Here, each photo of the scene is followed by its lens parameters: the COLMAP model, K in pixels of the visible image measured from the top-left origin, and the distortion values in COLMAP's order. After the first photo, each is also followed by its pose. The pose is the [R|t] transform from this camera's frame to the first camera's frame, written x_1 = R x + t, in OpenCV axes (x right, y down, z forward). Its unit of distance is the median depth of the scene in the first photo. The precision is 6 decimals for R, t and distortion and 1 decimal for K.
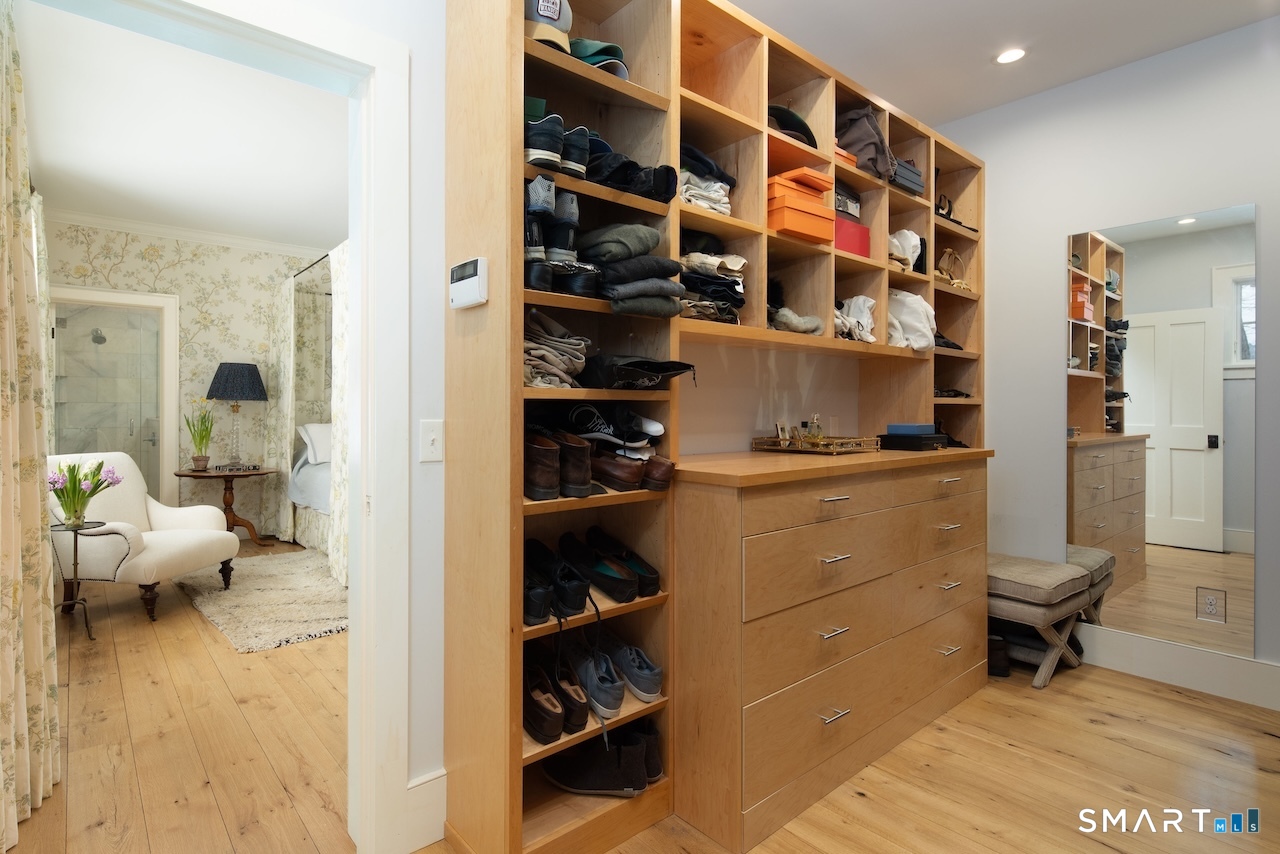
lens RADIAL K [[661.6, 0, 635.0], [0, 661.6, 423.4], [0, 0, 1]] dist [-0.004700, -0.000651]
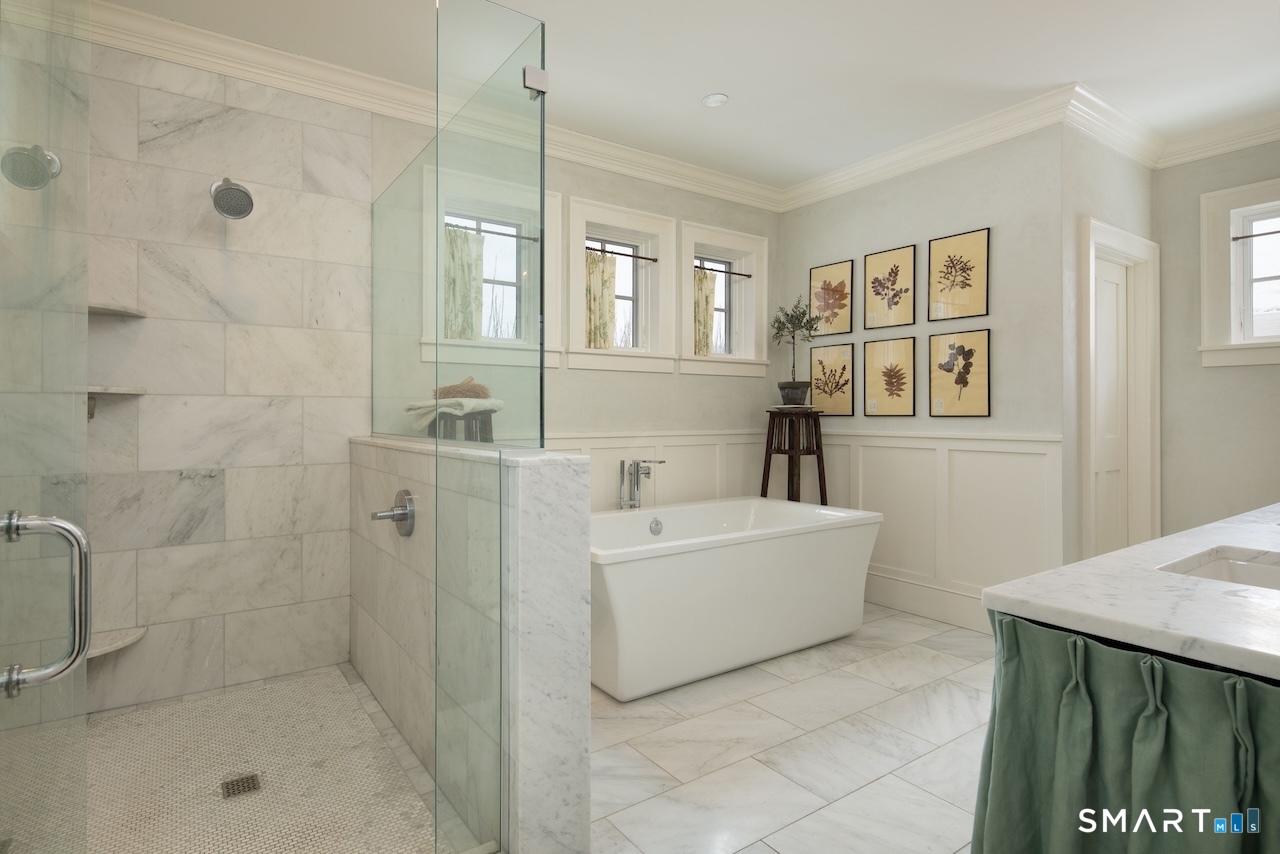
lens RADIAL K [[661.6, 0, 640.5], [0, 661.6, 423.9], [0, 0, 1]] dist [-0.004700, -0.000651]
pose [[0.994293, -0.002946, -0.106643, -0.564619], [0.001659, 0.999925, -0.012151, -0.011792], [0.106671, 0.011905, 0.994223, 0.681745]]
